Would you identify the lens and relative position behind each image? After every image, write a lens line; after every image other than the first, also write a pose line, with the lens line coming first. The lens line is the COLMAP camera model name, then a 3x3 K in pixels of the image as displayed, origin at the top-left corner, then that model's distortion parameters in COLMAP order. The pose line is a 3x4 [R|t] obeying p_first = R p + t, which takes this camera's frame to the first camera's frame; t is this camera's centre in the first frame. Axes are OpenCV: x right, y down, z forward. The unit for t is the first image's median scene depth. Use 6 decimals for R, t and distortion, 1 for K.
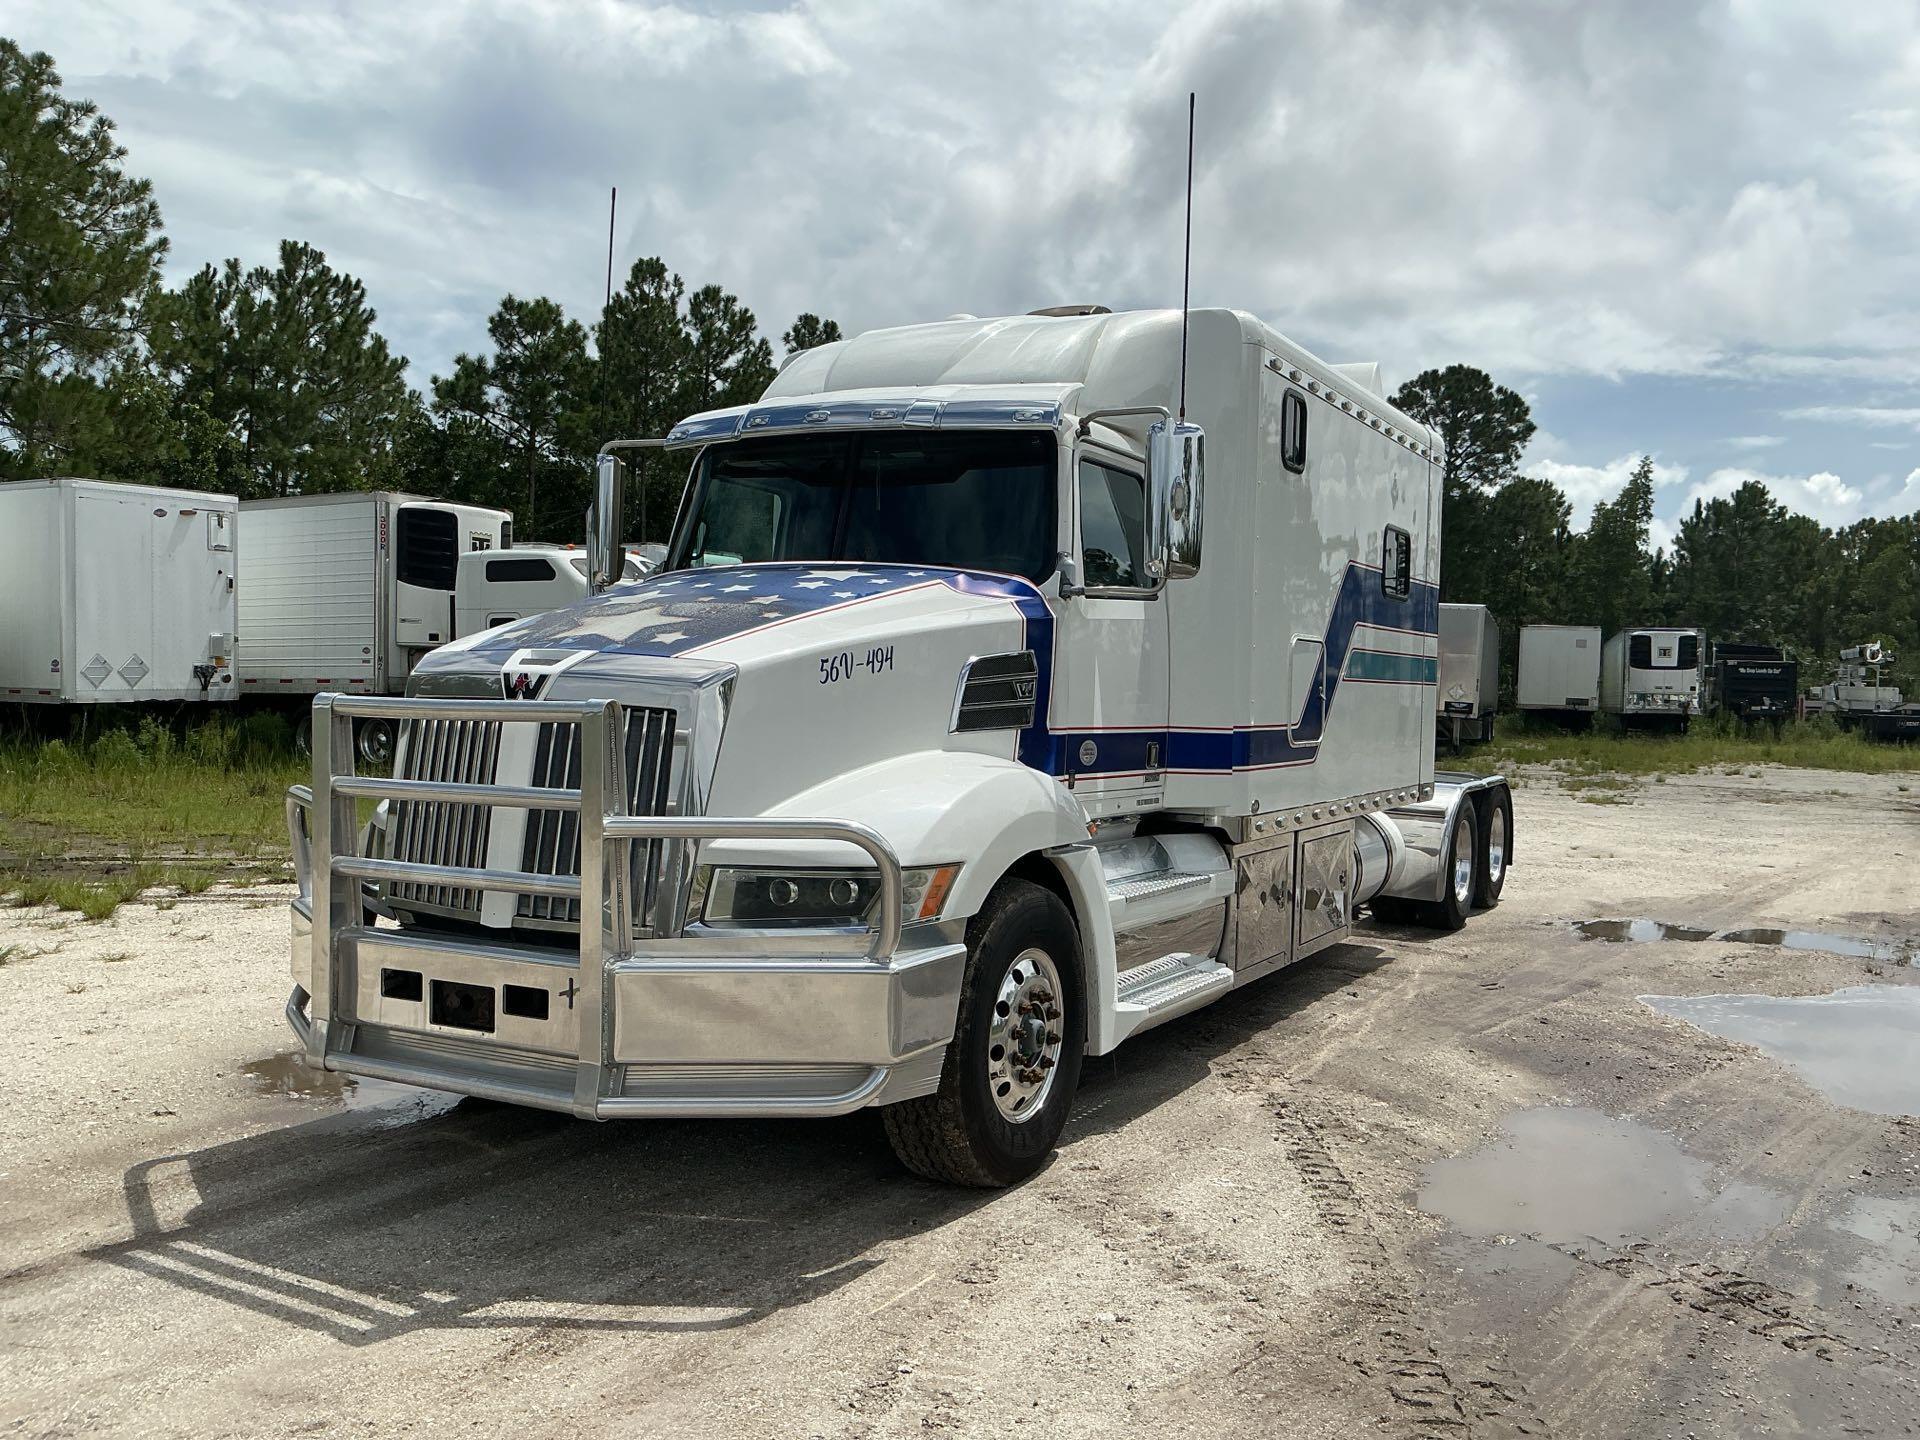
lens RADIAL K [[1615.6, 0, 960.0], [0, 1615.6, 720.0], [0, 0, 1]] dist [0.079514, -0.168260]
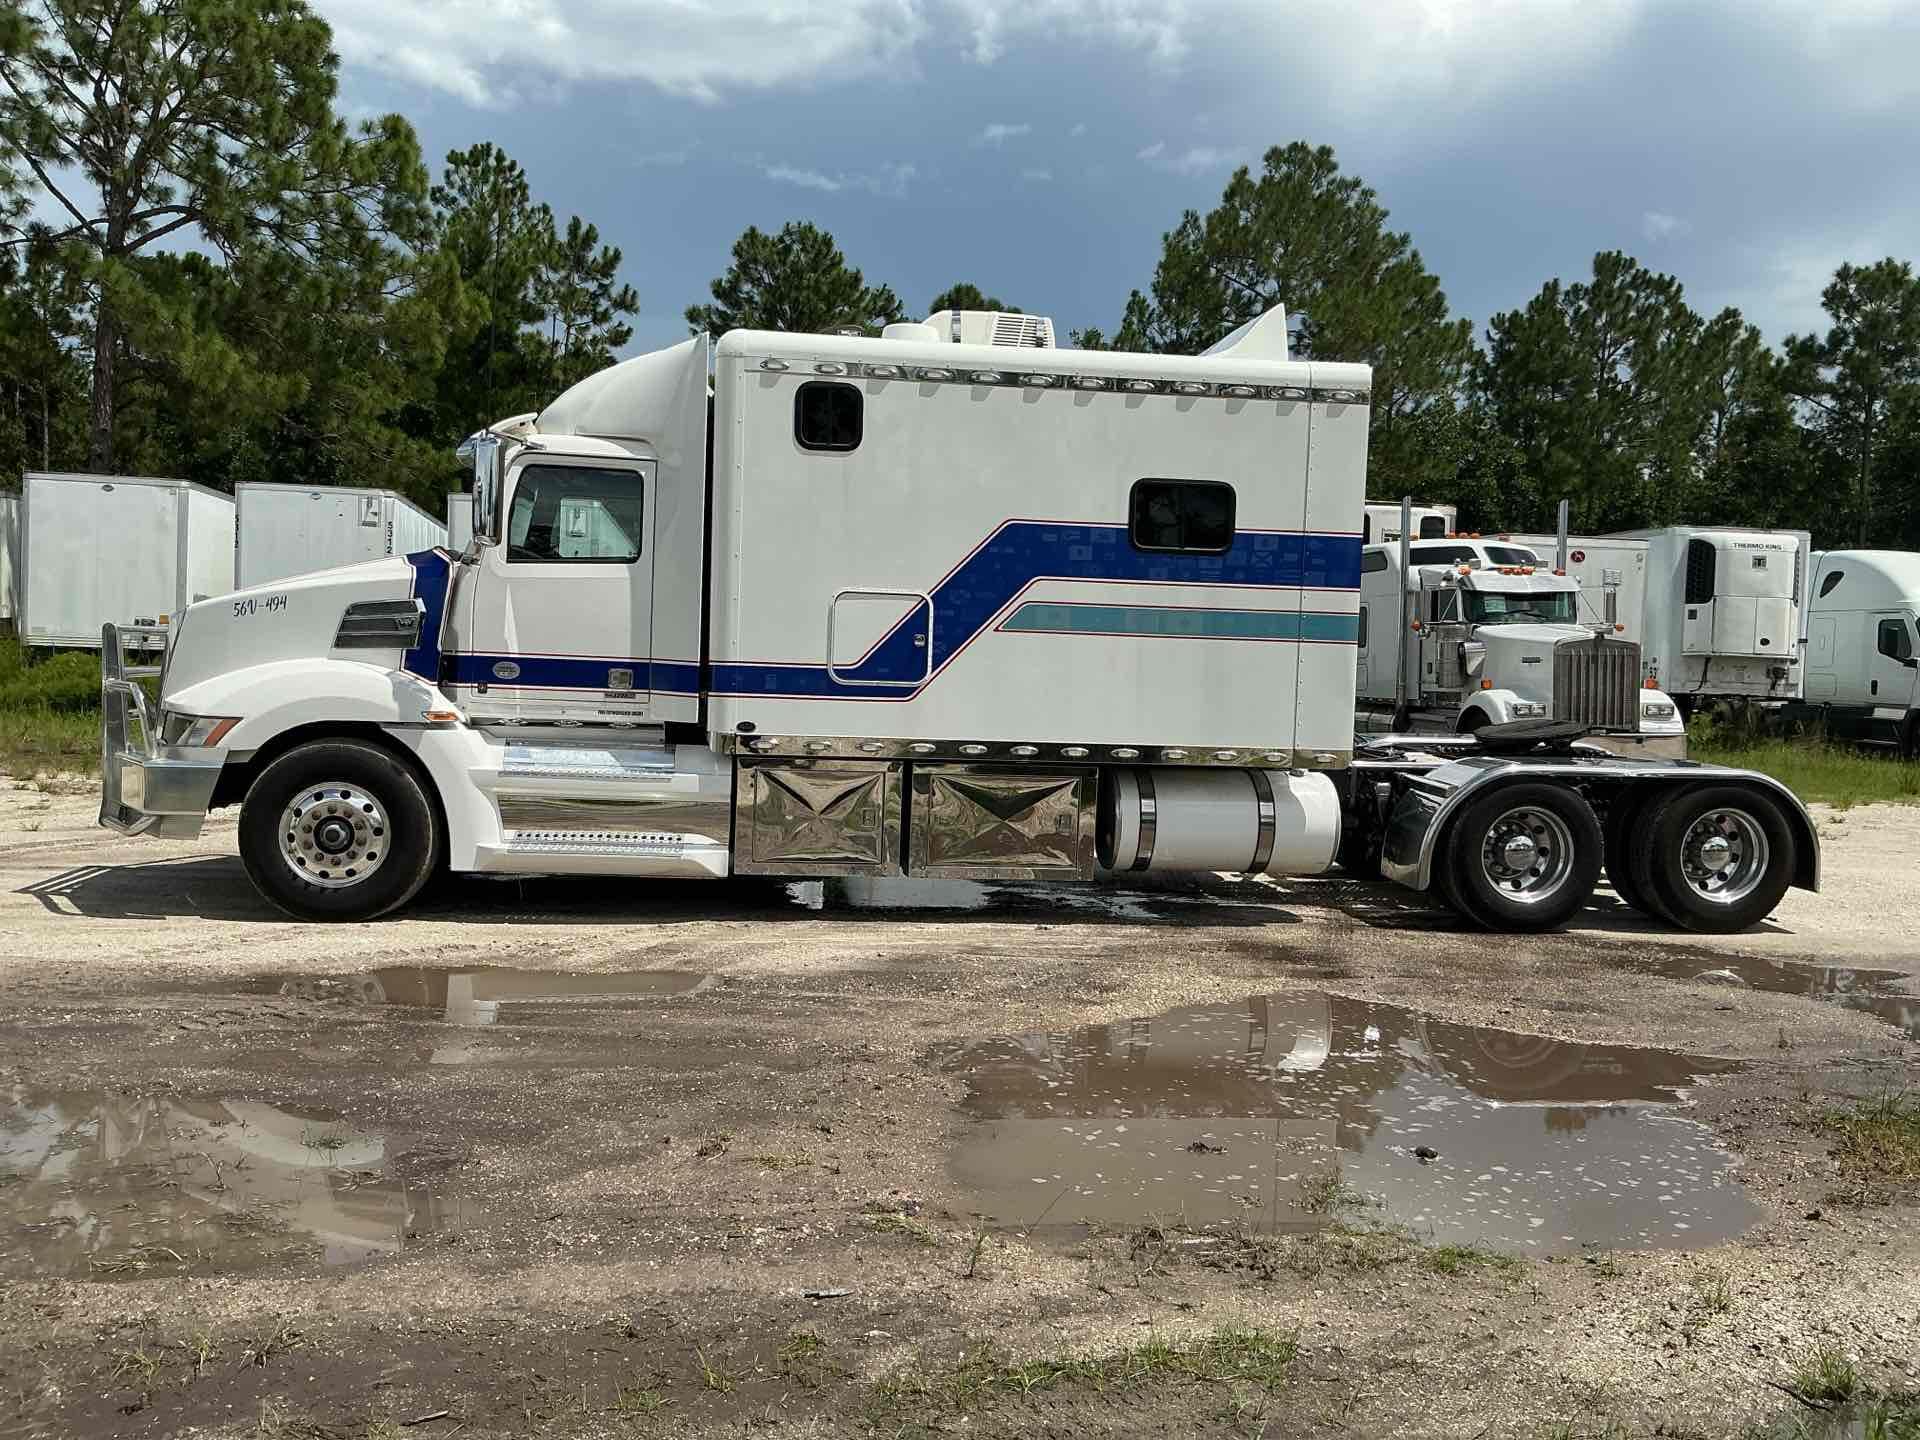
lens RADIAL K [[1606.0, 0, 960.0], [0, 1606.0, 720.0], [0, 0, 1]] dist [0.116307, -0.203831]
pose [[0.589656, 0.034386, -0.806922, 1.362208], [-0.038575, 0.999152, 0.014389, 0.025823], [0.806732, 0.022643, 0.590483, 0.431498]]
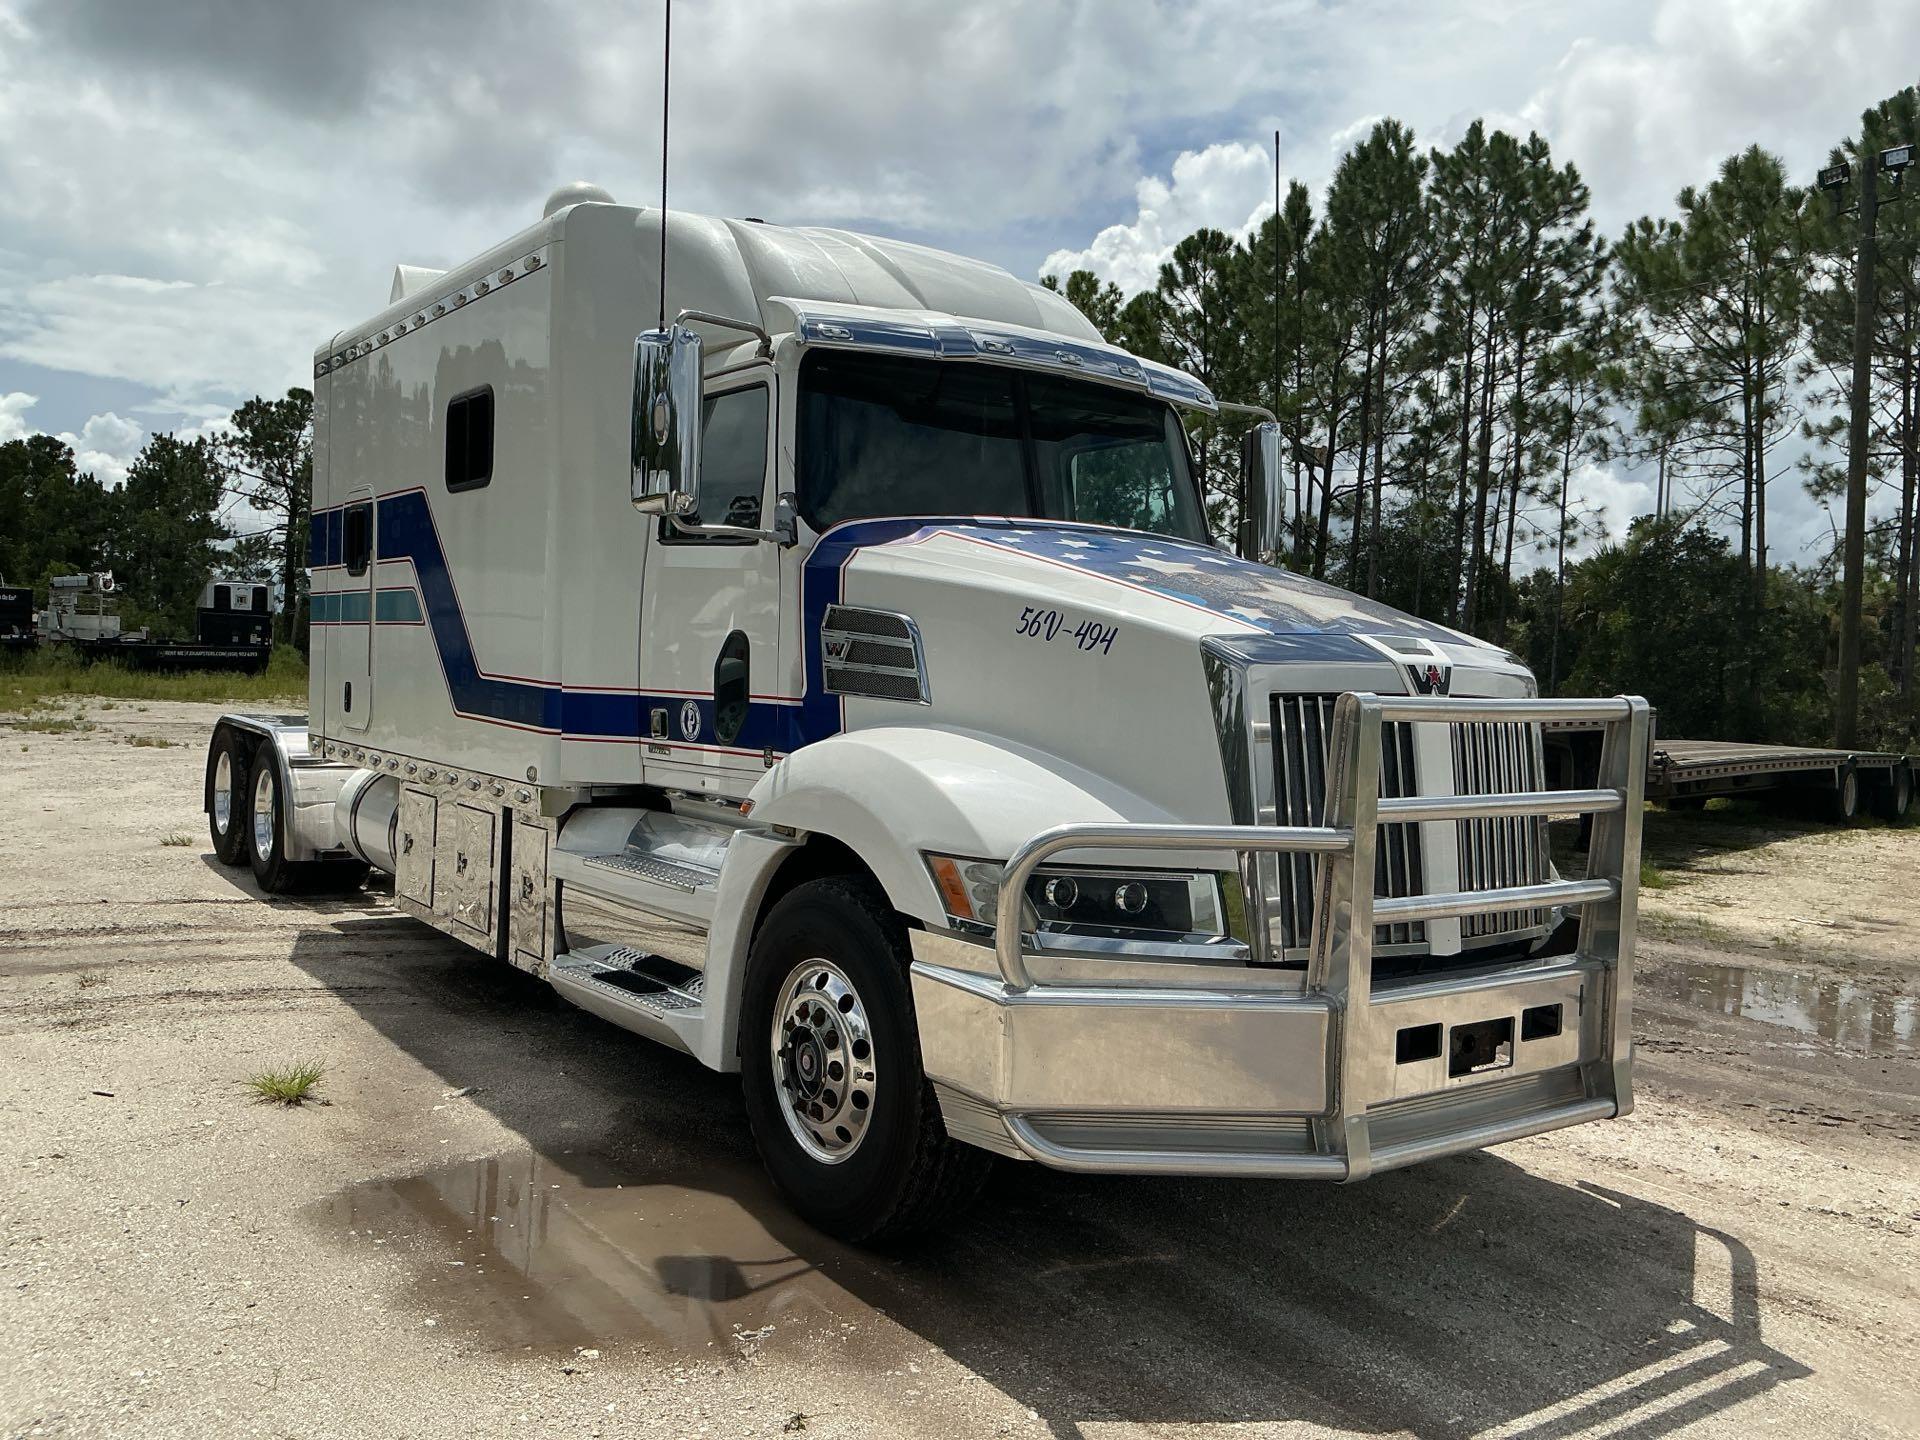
lens RADIAL K [[1613.0, 0, 960.0], [0, 1613.0, 720.0], [0, 0, 1]] dist [0.075507, -0.159892]
pose [[0.437518, -0.038408, 0.898389, -0.850161], [-0.004917, 0.998970, 0.045103, -0.027607], [-0.899196, -0.024151, 0.436879, 0.613008]]
